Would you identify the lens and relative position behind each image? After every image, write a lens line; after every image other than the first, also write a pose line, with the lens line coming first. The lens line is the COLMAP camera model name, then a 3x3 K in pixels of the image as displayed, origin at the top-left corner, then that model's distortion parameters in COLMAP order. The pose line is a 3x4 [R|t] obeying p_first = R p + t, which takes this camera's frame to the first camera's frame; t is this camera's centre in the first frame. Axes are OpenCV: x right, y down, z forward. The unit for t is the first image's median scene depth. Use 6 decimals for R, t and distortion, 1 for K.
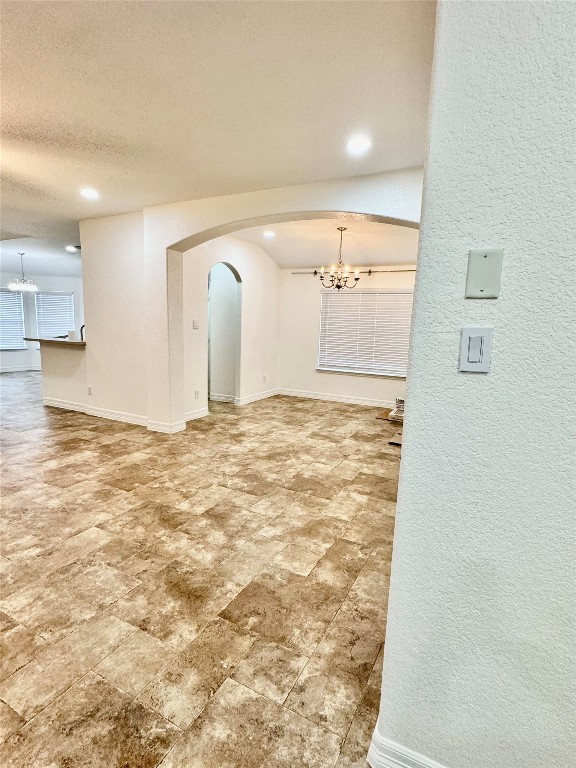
lens RADIAL K [[398.2, 0, 289.7], [0, 398.2, 383.1], [0, 0, 1]] dist [-0.001113, -0.000439]
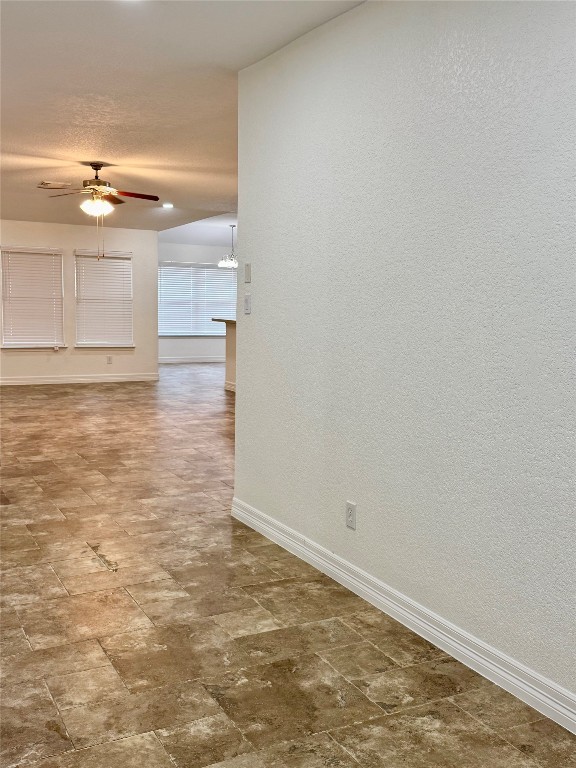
lens RADIAL K [[775.1, 0, 289.8], [0, 775.1, 385.7], [0, 0, 1]] dist [0.109291, 0.000000]
pose [[0.828283, 0.048213, -0.558232, 1.153618], [-0.075768, 0.996778, -0.026333, 0.177922], [0.555164, 0.064107, 0.829267, -0.940436]]
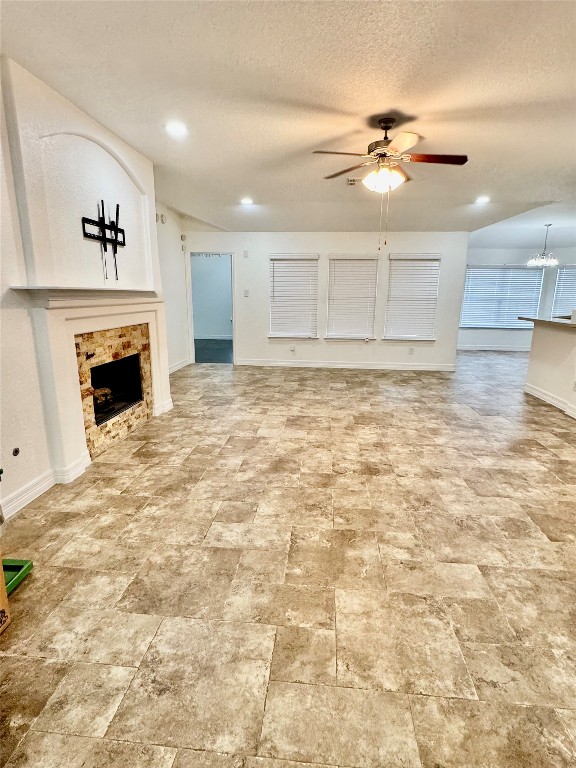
lens RADIAL K [[398.2, 0, 287.5], [0, 398.2, 385.7], [0, 0, 1]] dist [-0.001113, -0.000439]
pose [[0.377481, 0.183701, -0.907614, 0.004465], [-0.131813, 0.980805, 0.143693, -0.038385], [0.916588, 0.065394, 0.394449, 0.315342]]
